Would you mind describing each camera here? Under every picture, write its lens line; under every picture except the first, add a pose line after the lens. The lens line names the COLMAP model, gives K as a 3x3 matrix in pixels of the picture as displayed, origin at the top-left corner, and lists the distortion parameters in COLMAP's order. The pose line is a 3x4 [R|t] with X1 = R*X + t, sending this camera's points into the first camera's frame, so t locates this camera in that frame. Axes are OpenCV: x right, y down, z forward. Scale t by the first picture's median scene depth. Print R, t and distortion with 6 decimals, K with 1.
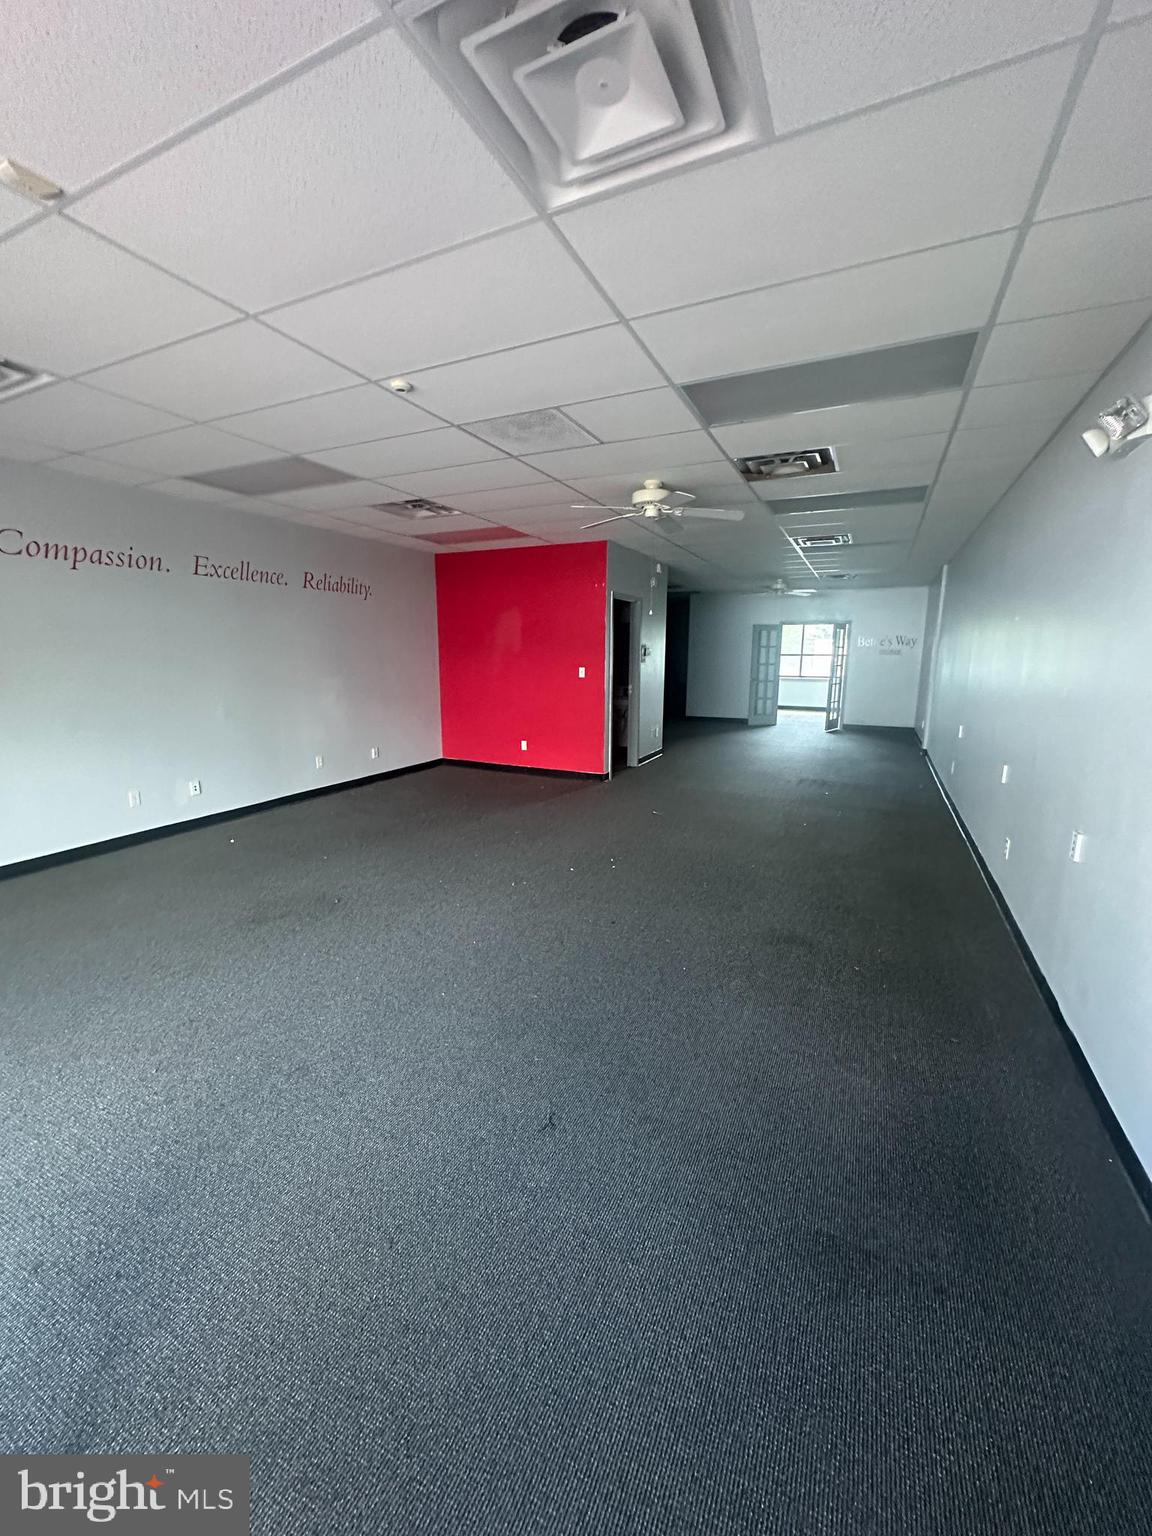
lens RADIAL K [[618.0, 0, 577.7], [0, 618.0, 768.6], [0, 0, 1]] dist [-0.002824, -0.000049]
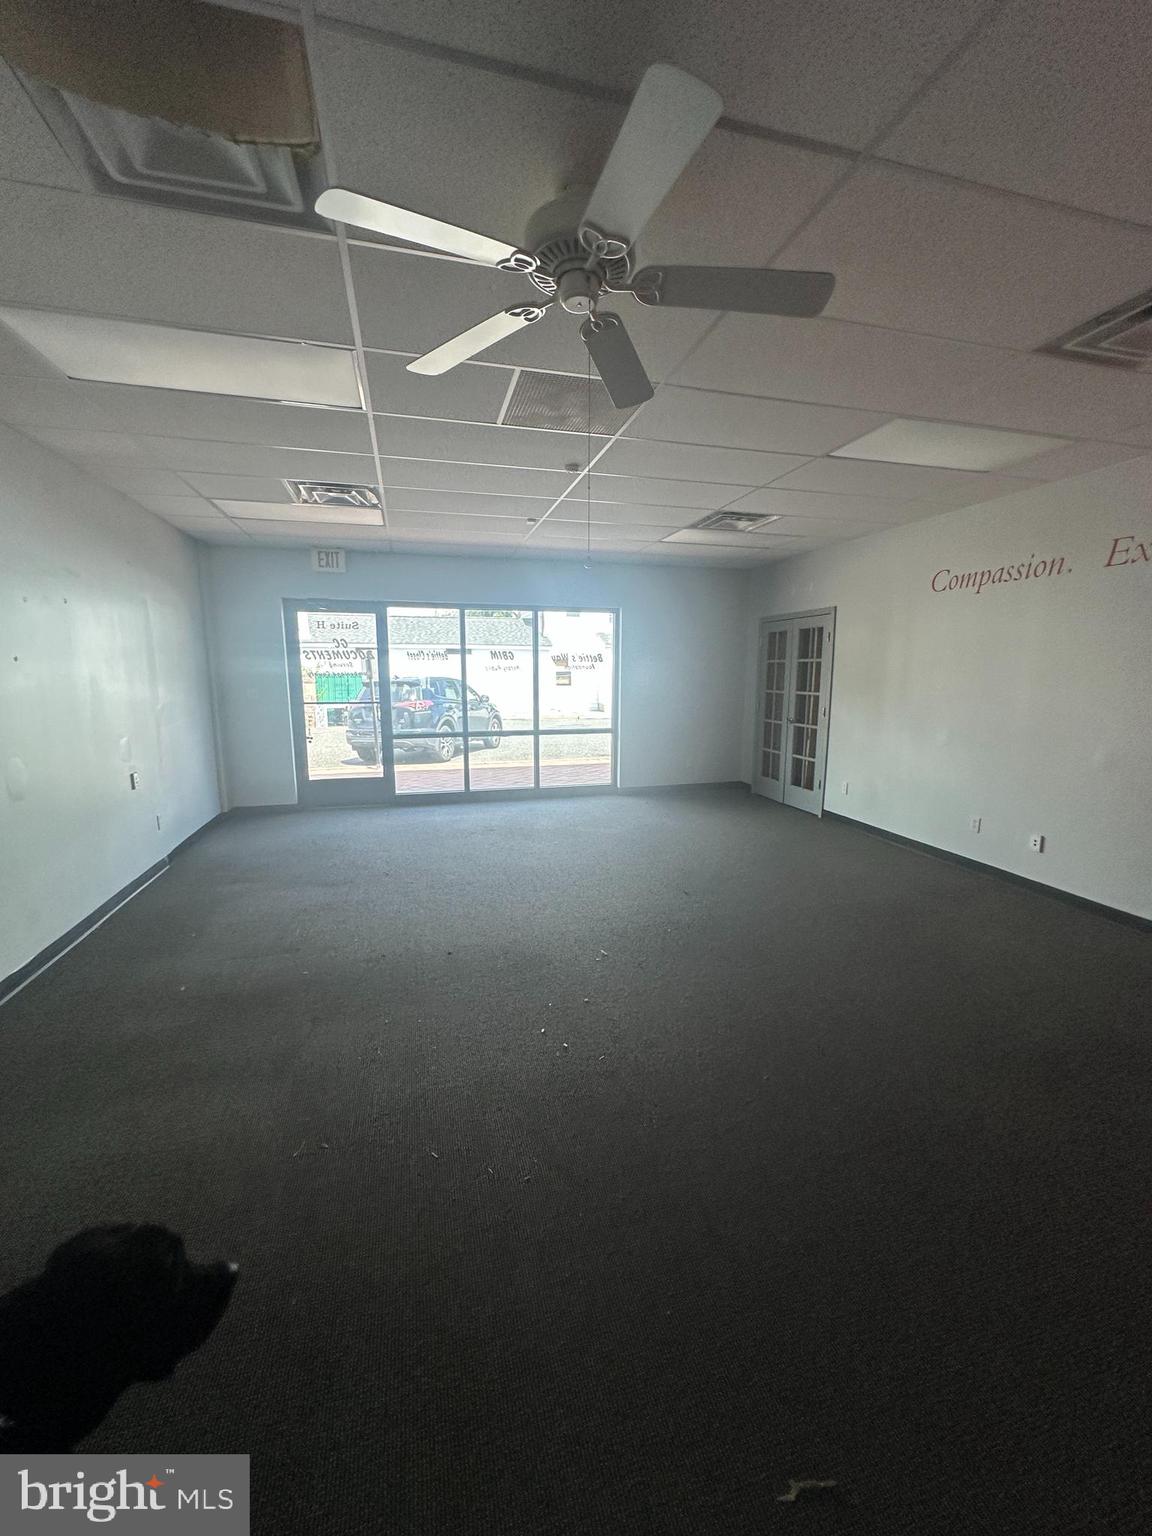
lens RADIAL K [[618.0, 0, 579.4], [0, 618.0, 769.6], [0, 0, 1]] dist [-0.002824, -0.000049]
pose [[-0.756466, 0.097191, -0.646771, 0.376049], [-0.129821, 0.946907, 0.294131, -0.243985], [0.641019, 0.306465, -0.703686, 1.307802]]
